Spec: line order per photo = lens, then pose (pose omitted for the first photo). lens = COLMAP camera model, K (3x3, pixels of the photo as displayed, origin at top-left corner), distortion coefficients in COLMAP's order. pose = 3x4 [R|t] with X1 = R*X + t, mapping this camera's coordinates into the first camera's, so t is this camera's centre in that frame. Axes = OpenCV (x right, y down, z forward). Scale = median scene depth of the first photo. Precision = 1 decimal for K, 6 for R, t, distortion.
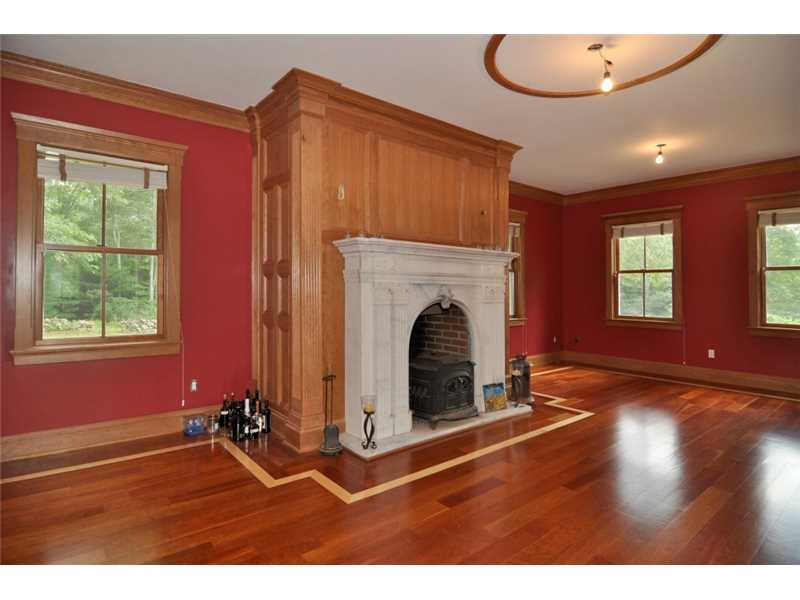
lens RADIAL K [[431.4, 0, 399.8], [0, 431.4, 285.4], [0, 0, 1]] dist [0.001528, 0.000089]
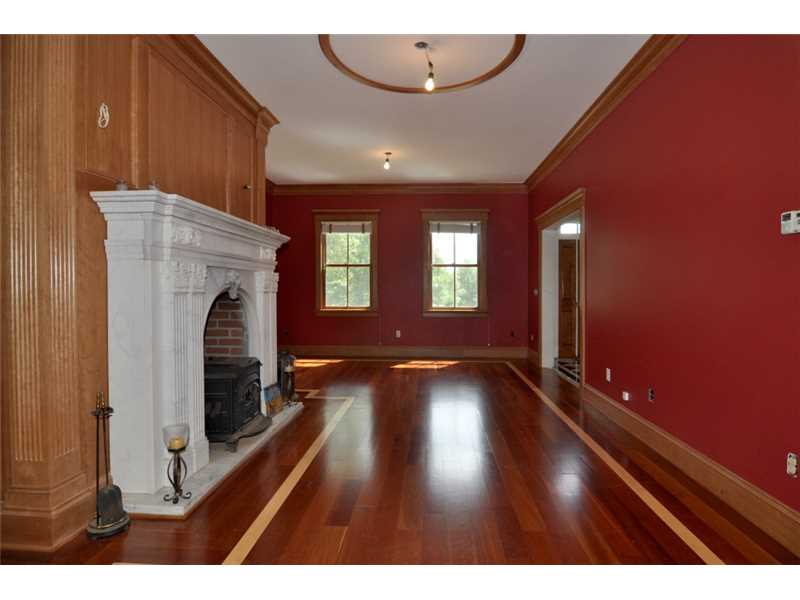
lens RADIAL K [[442.0, 0, 400.4], [0, 442.0, 290.6], [0, 0, 1]] dist [-0.000532, -0.001479]
pose [[0.679886, -0.010199, 0.733247, -0.282421], [-0.000221, 0.999900, 0.014113, 0.026492], [-0.733318, -0.009757, 0.679816, 0.215876]]
